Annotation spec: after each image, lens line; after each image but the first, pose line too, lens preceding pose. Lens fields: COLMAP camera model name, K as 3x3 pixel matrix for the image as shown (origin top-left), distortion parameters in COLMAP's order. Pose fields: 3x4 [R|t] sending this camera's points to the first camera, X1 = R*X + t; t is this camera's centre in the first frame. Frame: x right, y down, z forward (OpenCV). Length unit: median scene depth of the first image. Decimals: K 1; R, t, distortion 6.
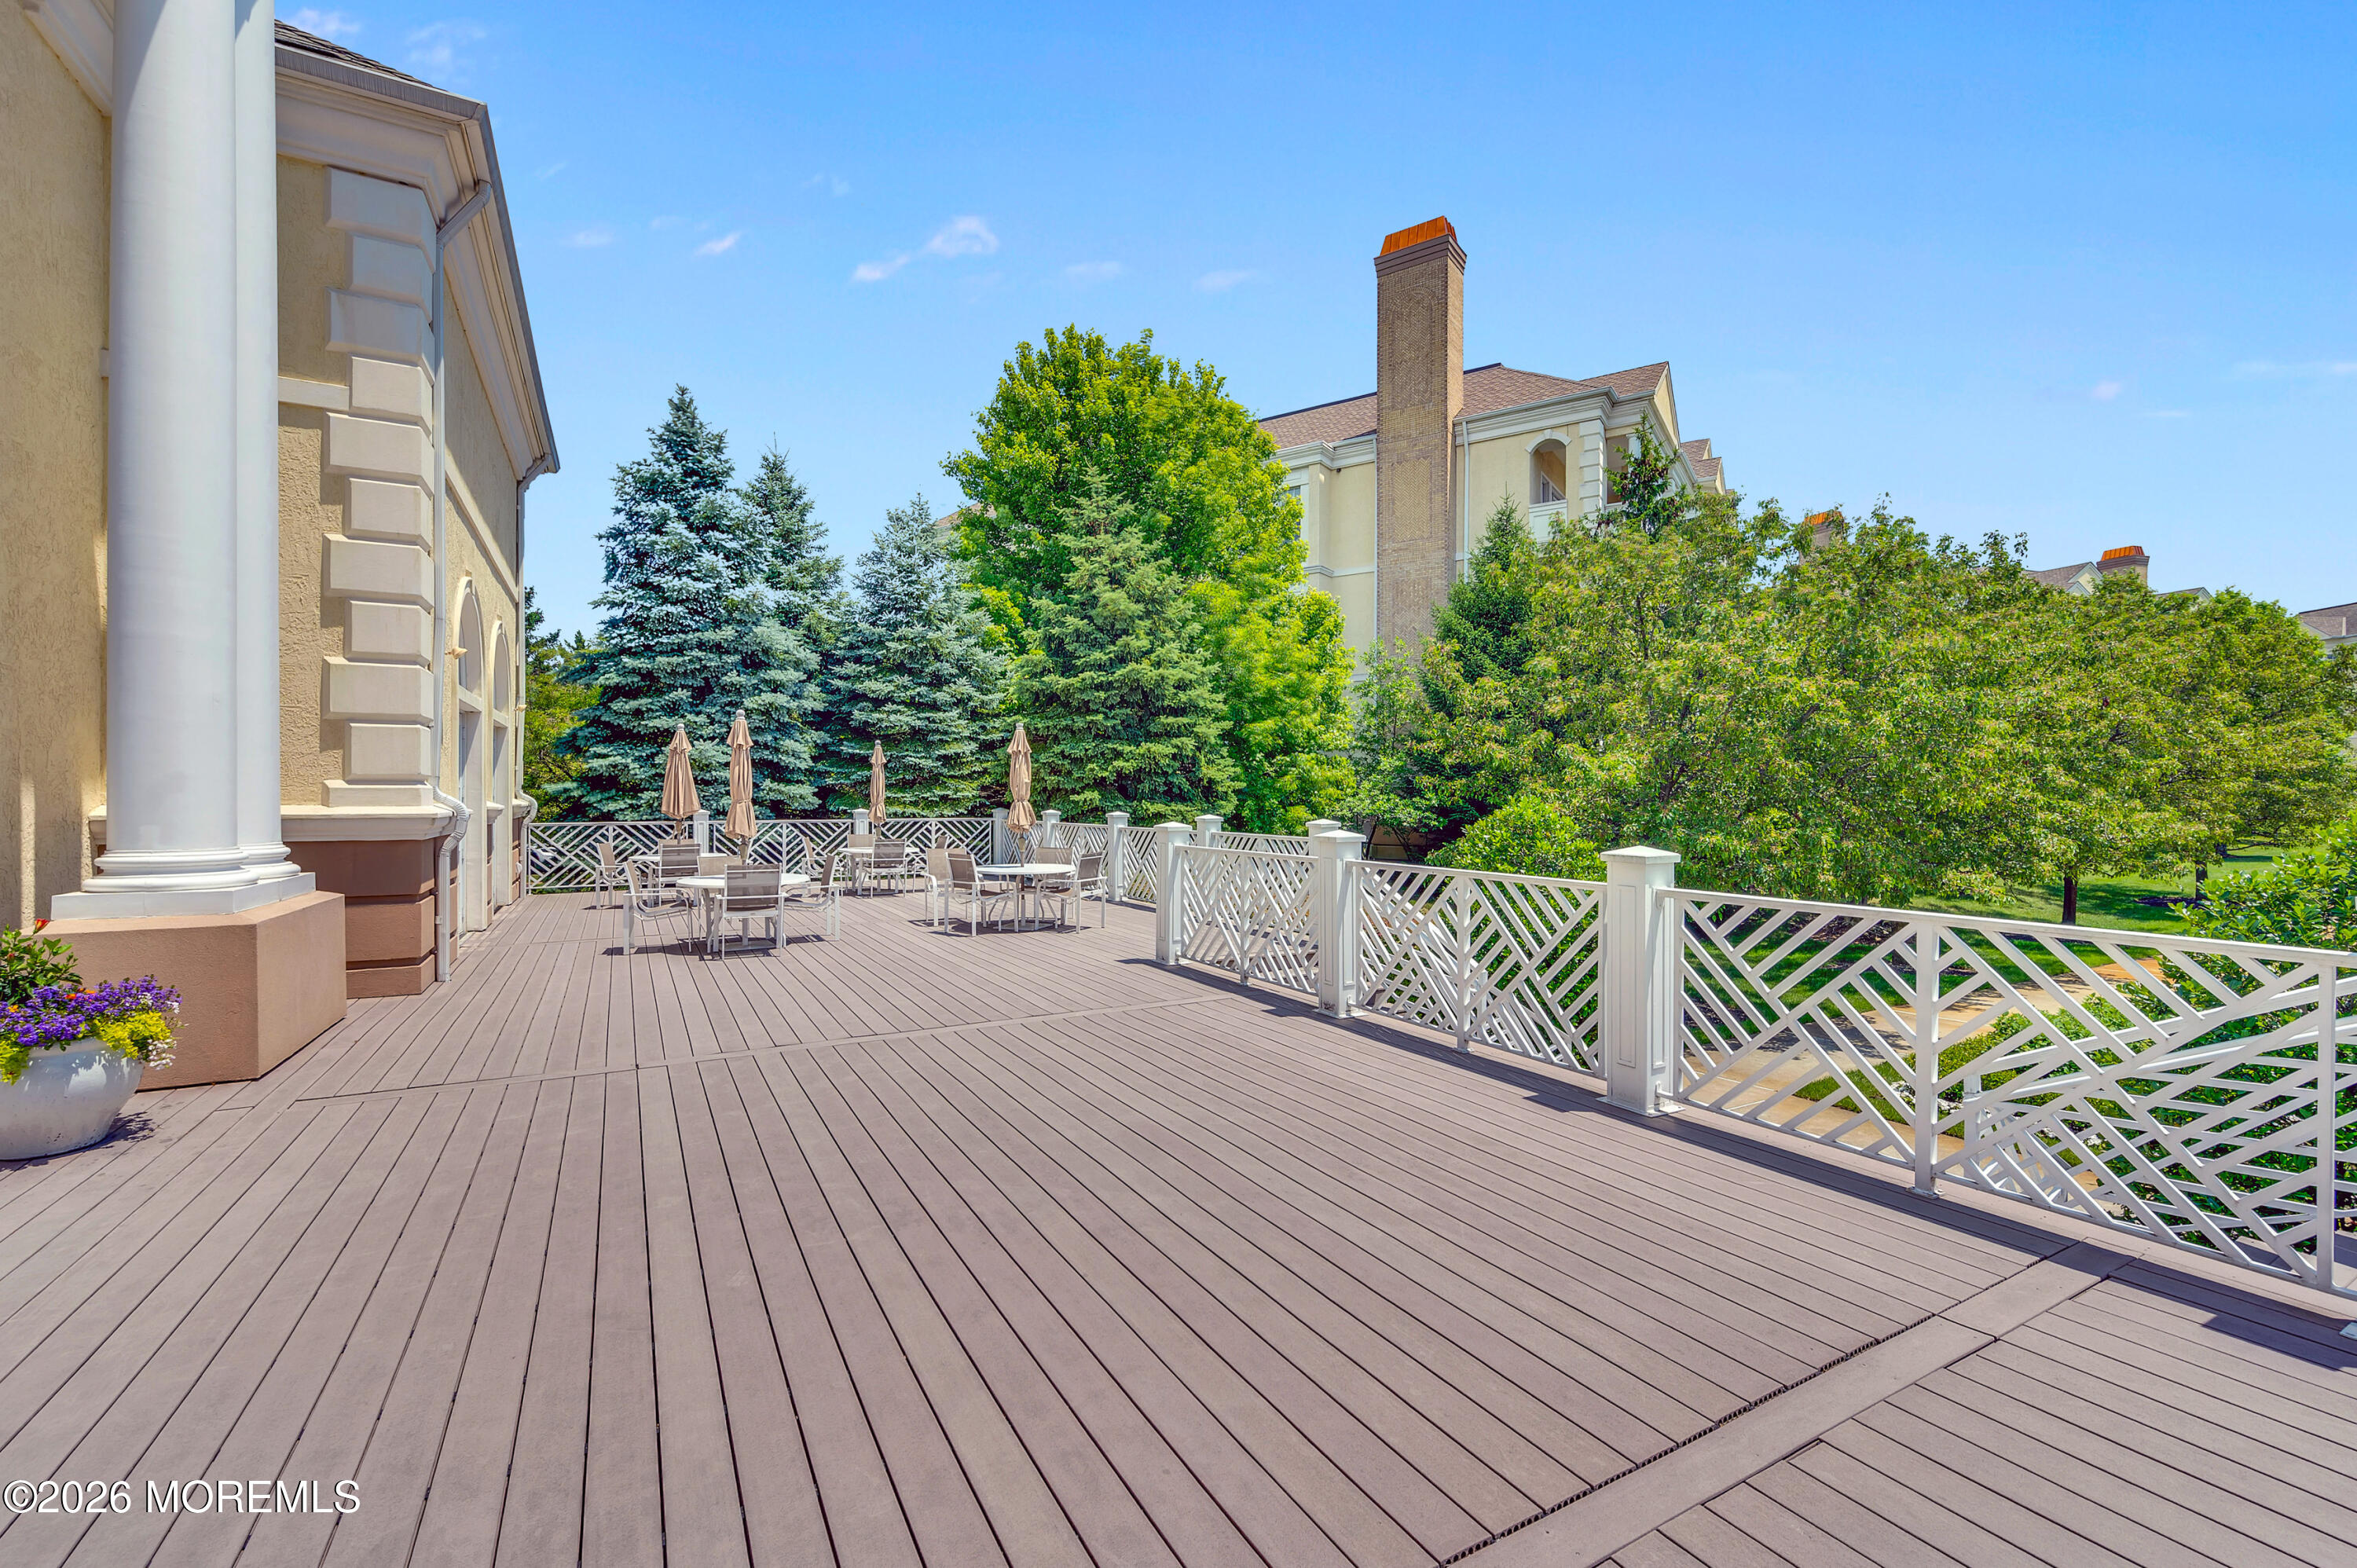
lens RADIAL K [[999.8, 0, 1178.5], [0, 999.8, 784.0], [0, 0, 1]] dist [-0.001867, 0.000051]
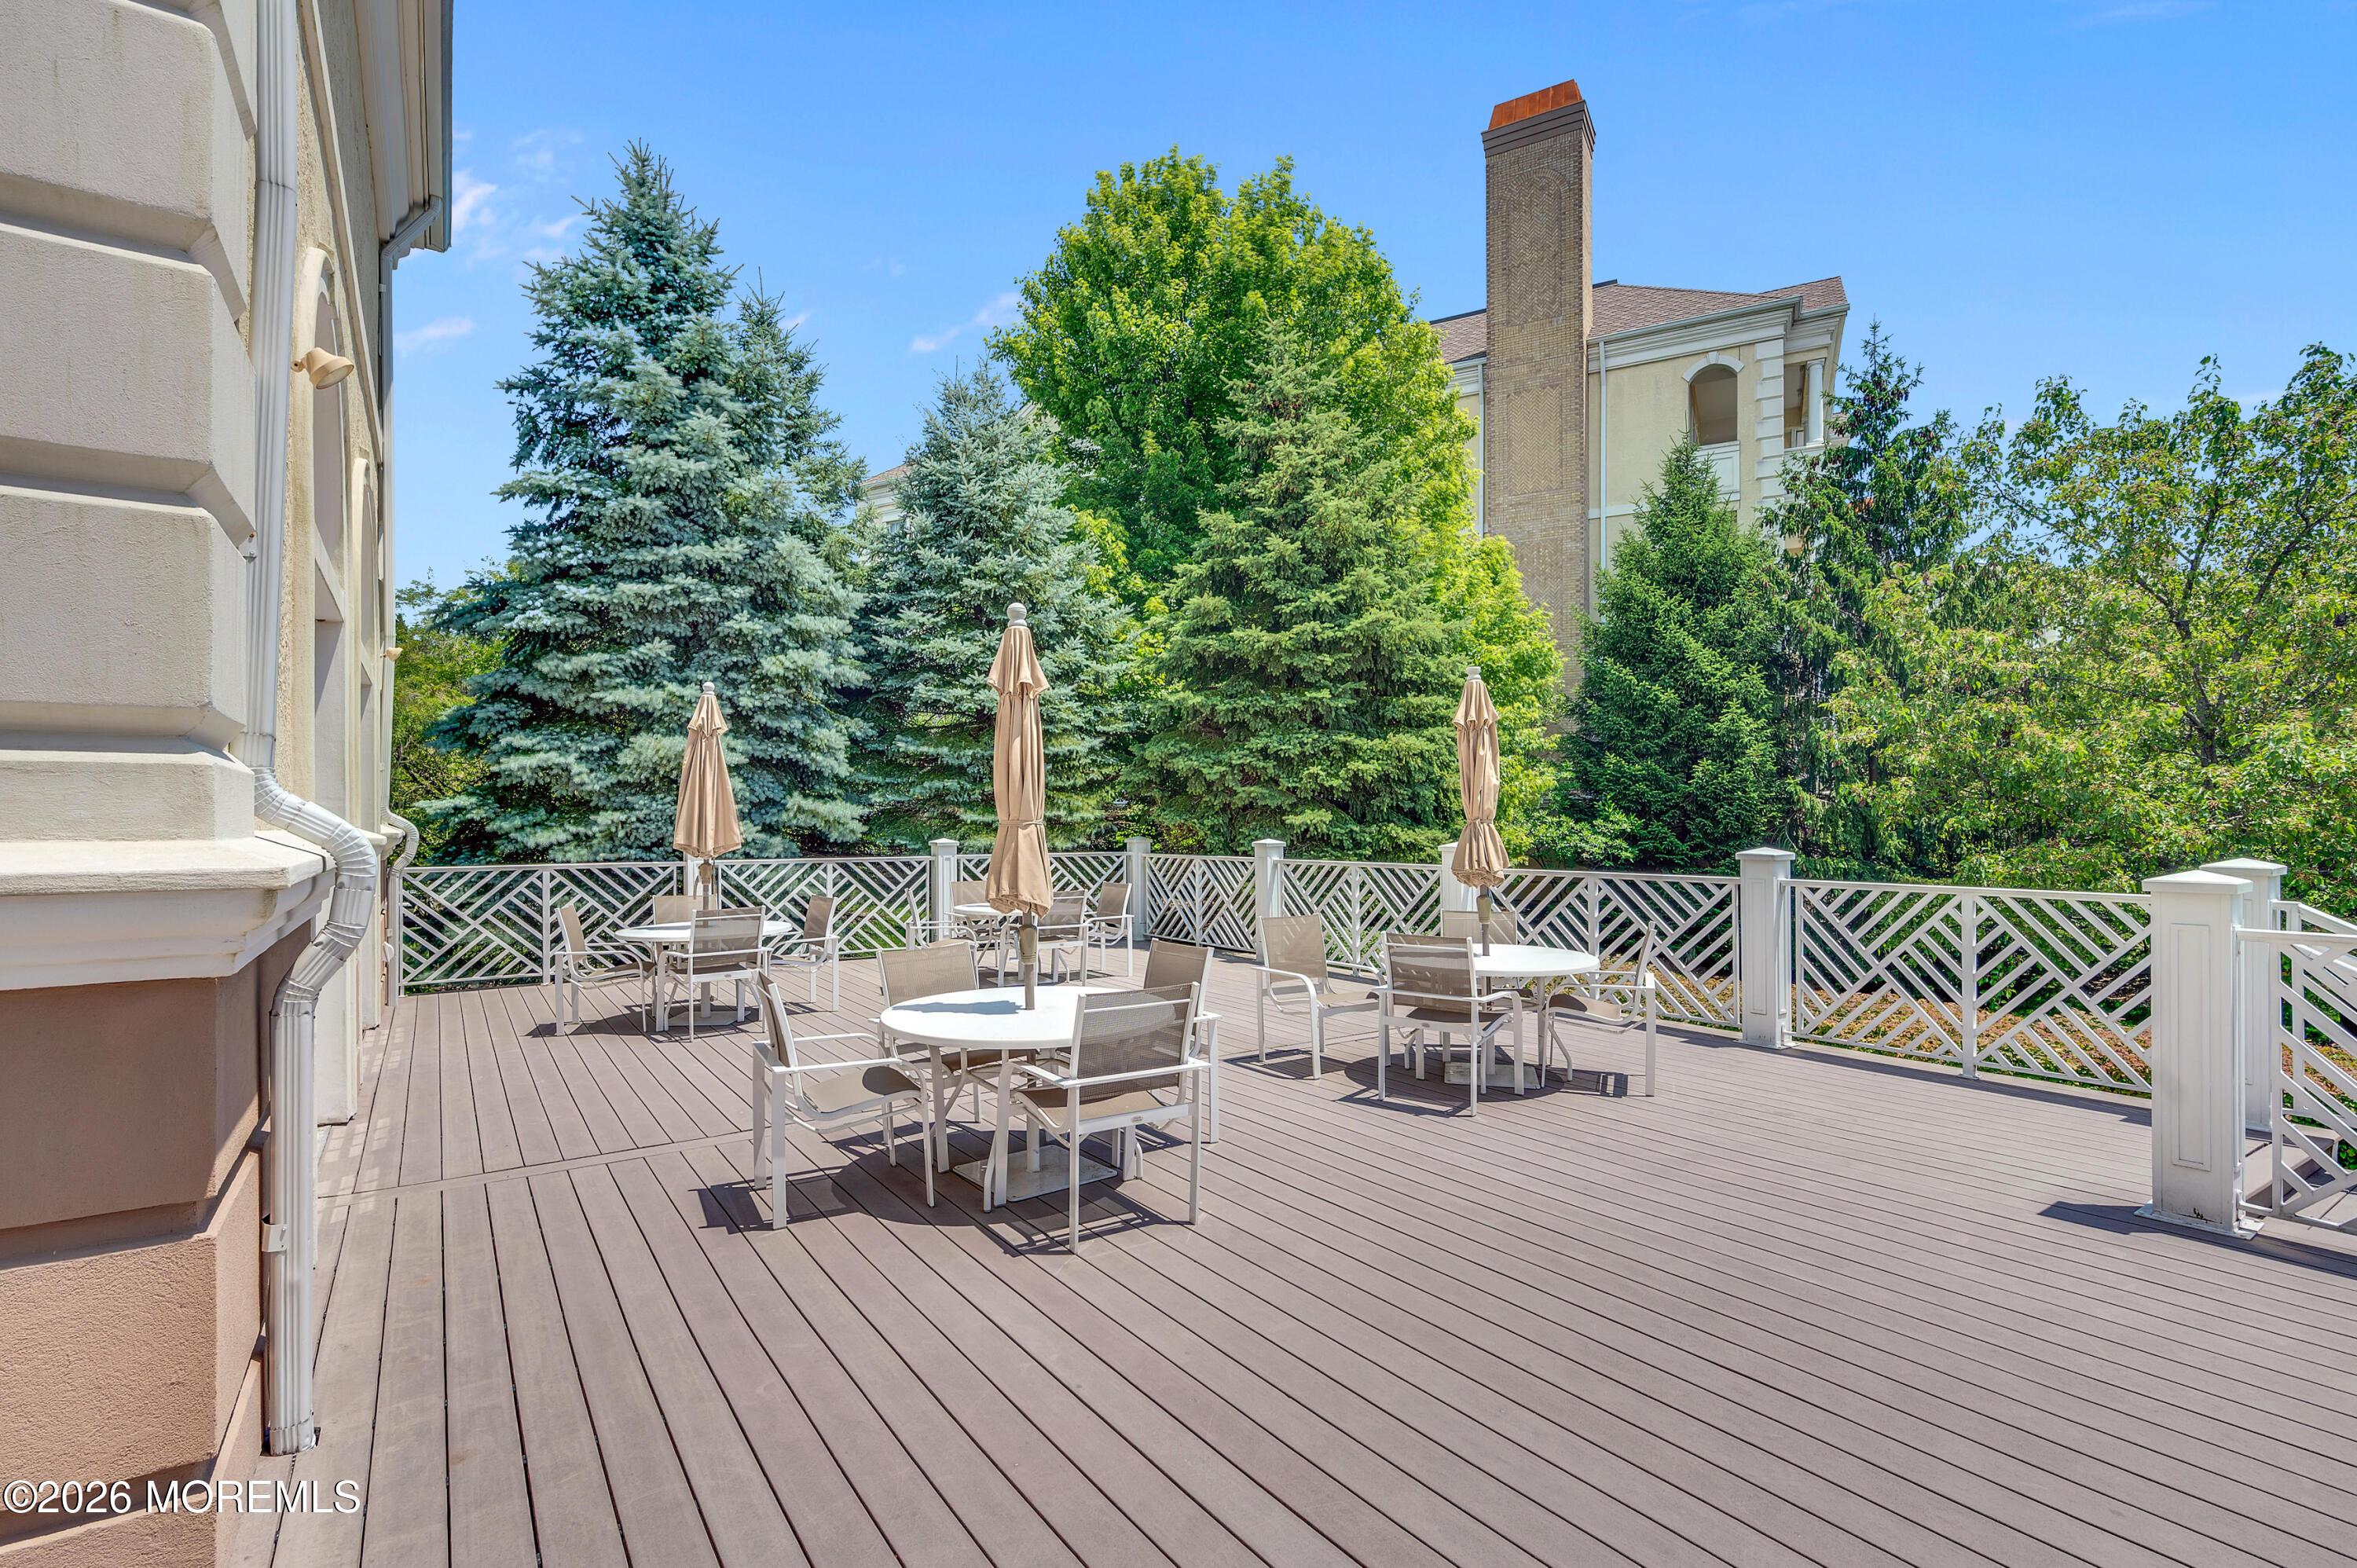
lens RADIAL K [[1111.9, 0, 1174.3], [0, 1111.9, 810.5], [0, 0, 1]] dist [-0.000161, -0.000683]
pose [[0.996968, -0.003115, 0.077746, -0.229603], [0.002989, 0.999994, 0.001738, 0.006362], [-0.077751, -0.001501, 0.996972, 0.299294]]
